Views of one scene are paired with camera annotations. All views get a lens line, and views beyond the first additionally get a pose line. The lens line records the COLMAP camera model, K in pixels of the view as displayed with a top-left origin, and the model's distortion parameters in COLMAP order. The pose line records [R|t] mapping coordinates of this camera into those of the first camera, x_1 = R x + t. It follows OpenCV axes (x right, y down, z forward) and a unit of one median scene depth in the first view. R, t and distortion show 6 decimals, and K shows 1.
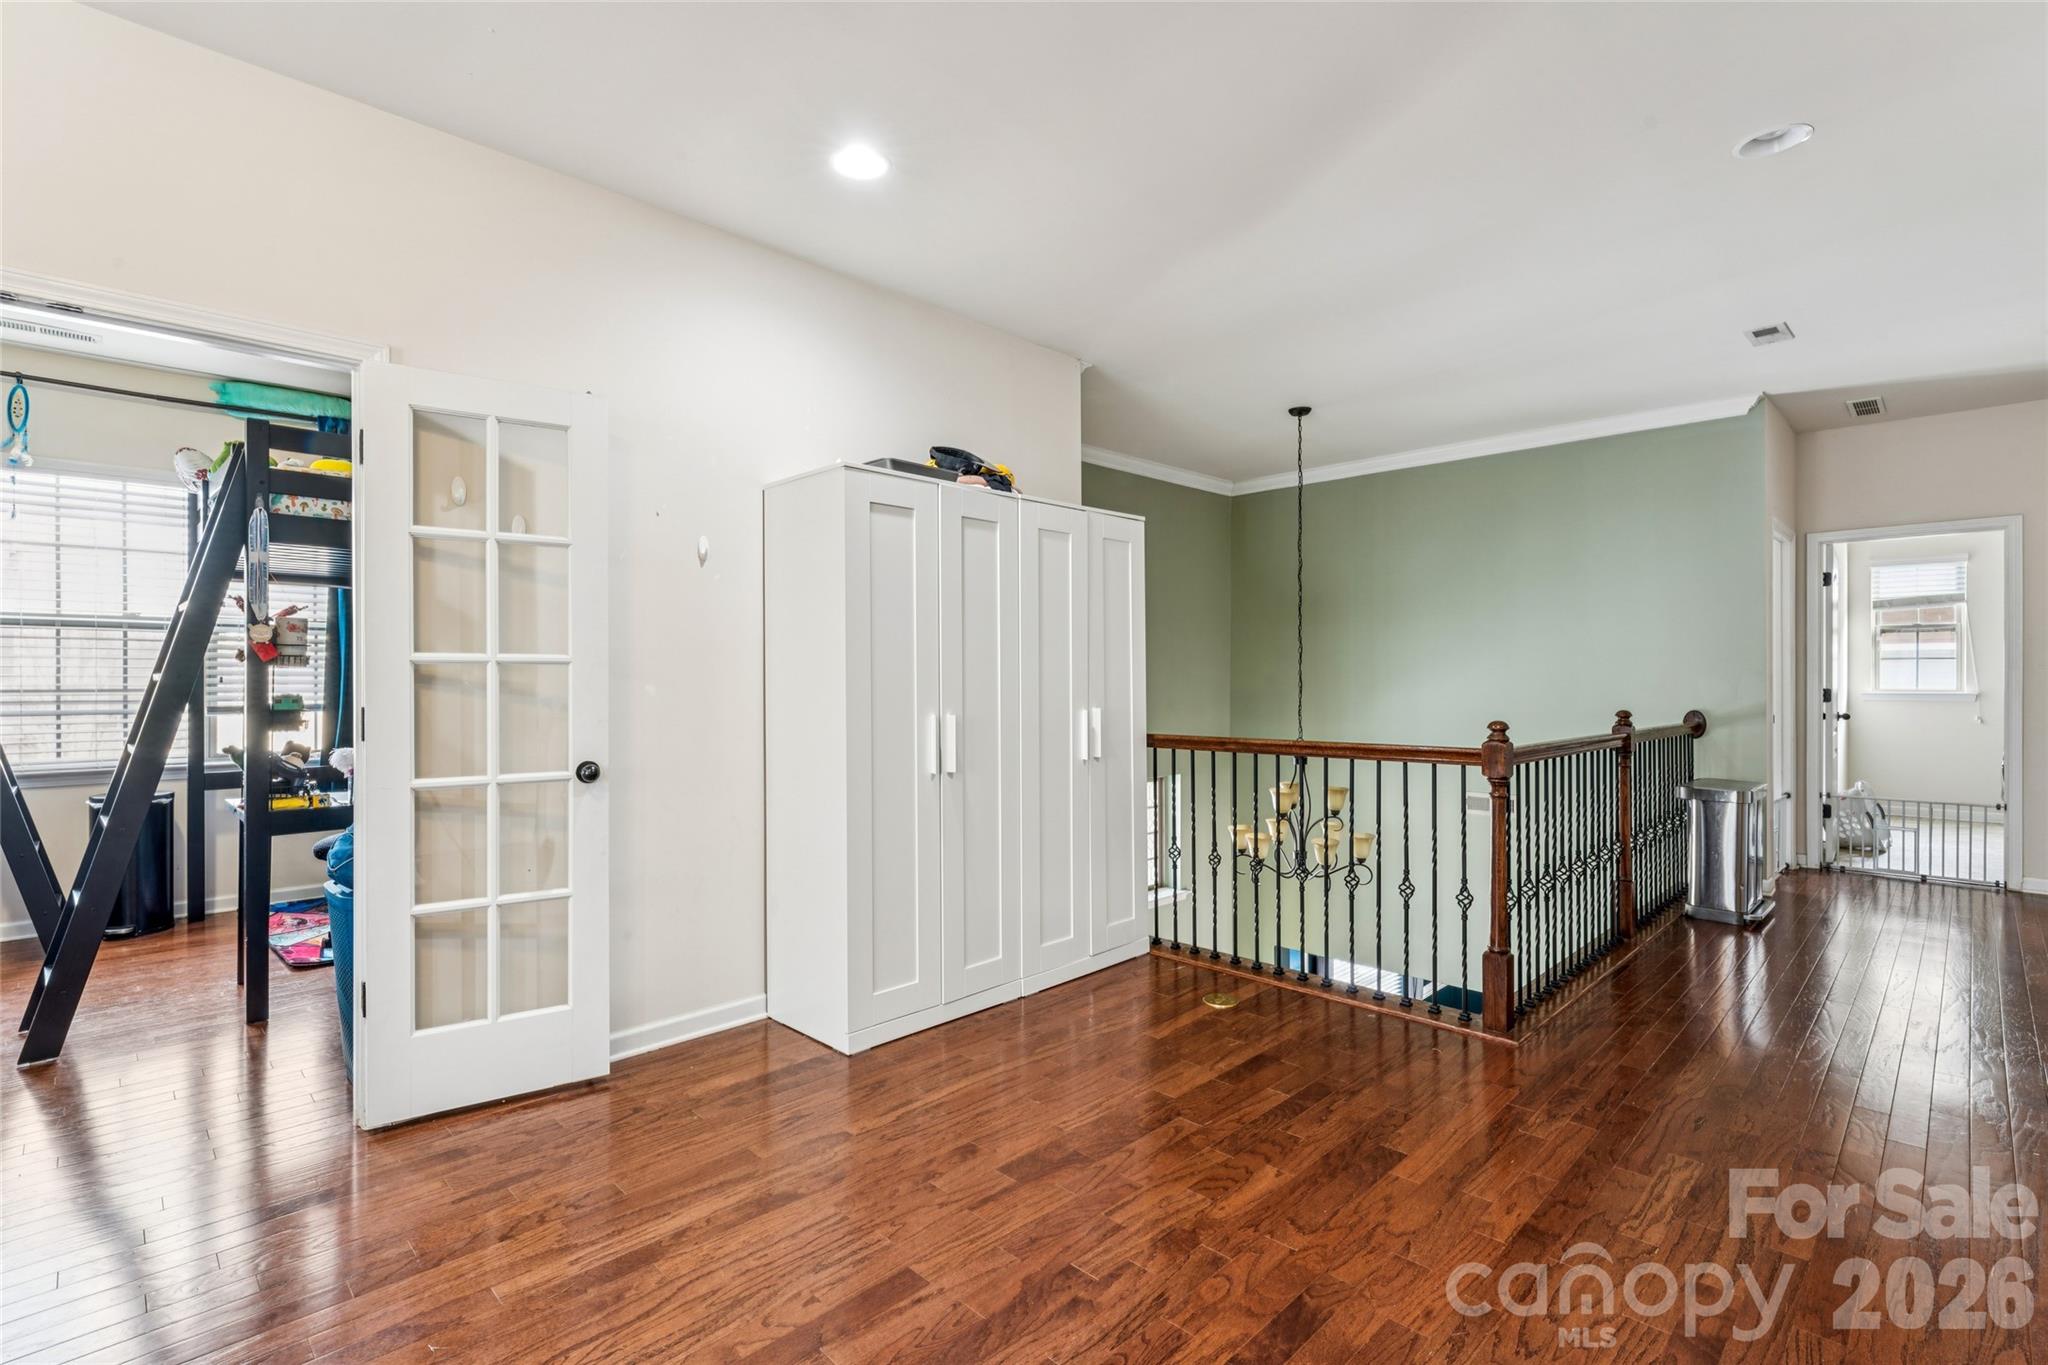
lens RADIAL K [[947.8, 0, 1028.8], [0, 947.8, 677.2], [0, 0, 1]] dist [-0.001064, -0.000335]
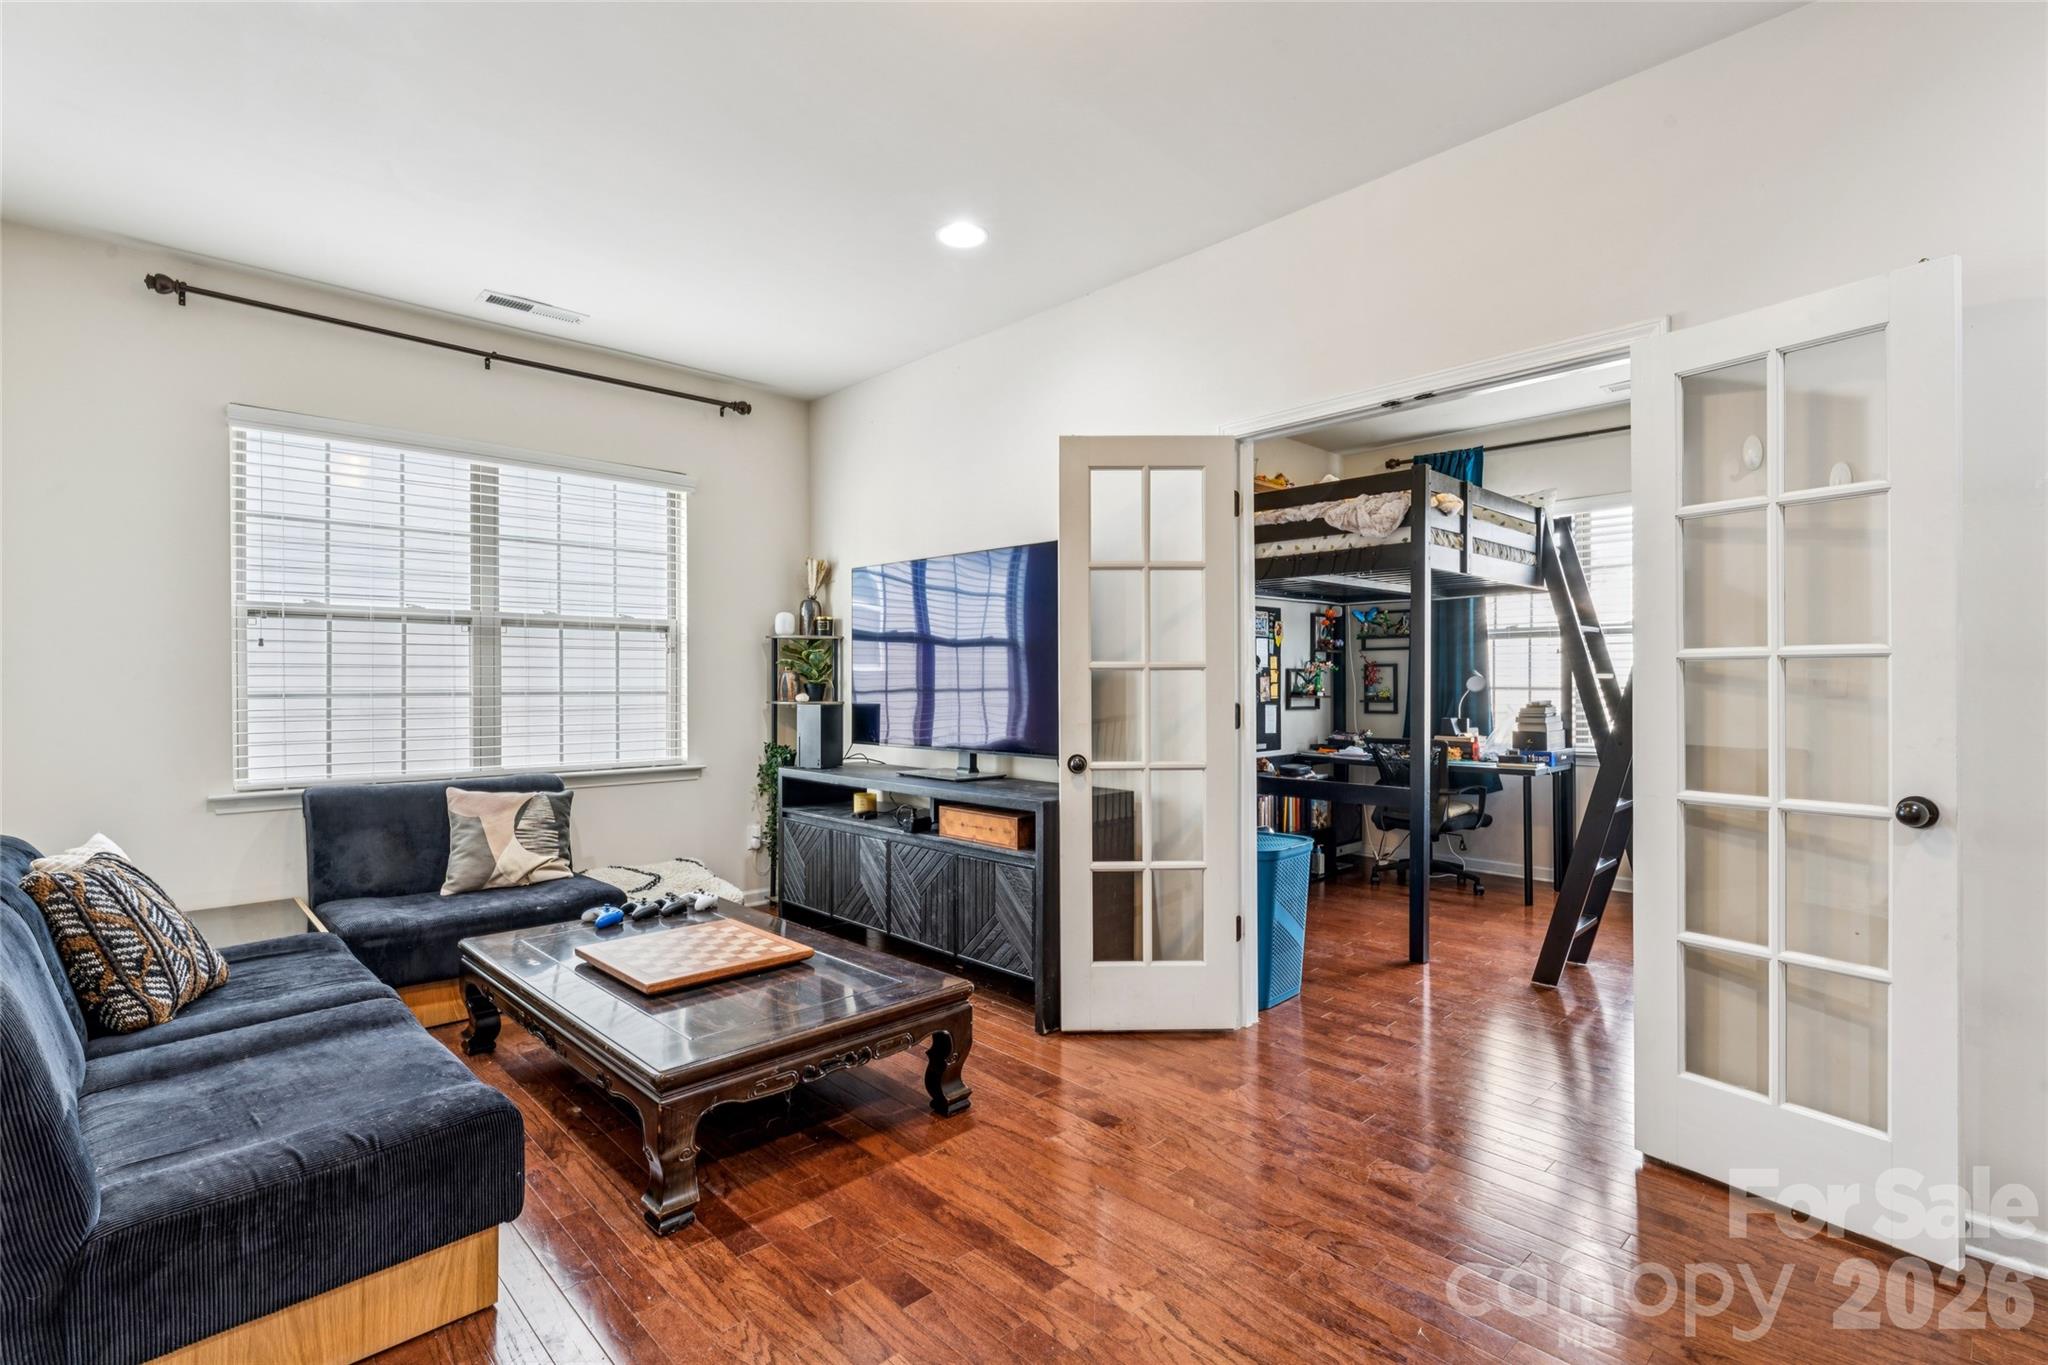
lens RADIAL K [[947.8, 0, 1010.9], [0, 947.8, 680.1], [0, 0, 1]] dist [-0.001064, -0.000335]
pose [[-0.030415, -0.000756, -0.999537, 0.246819], [0.001101, 0.999999, -0.000790, 0.003915], [0.999537, -0.001125, -0.030414, 0.366237]]
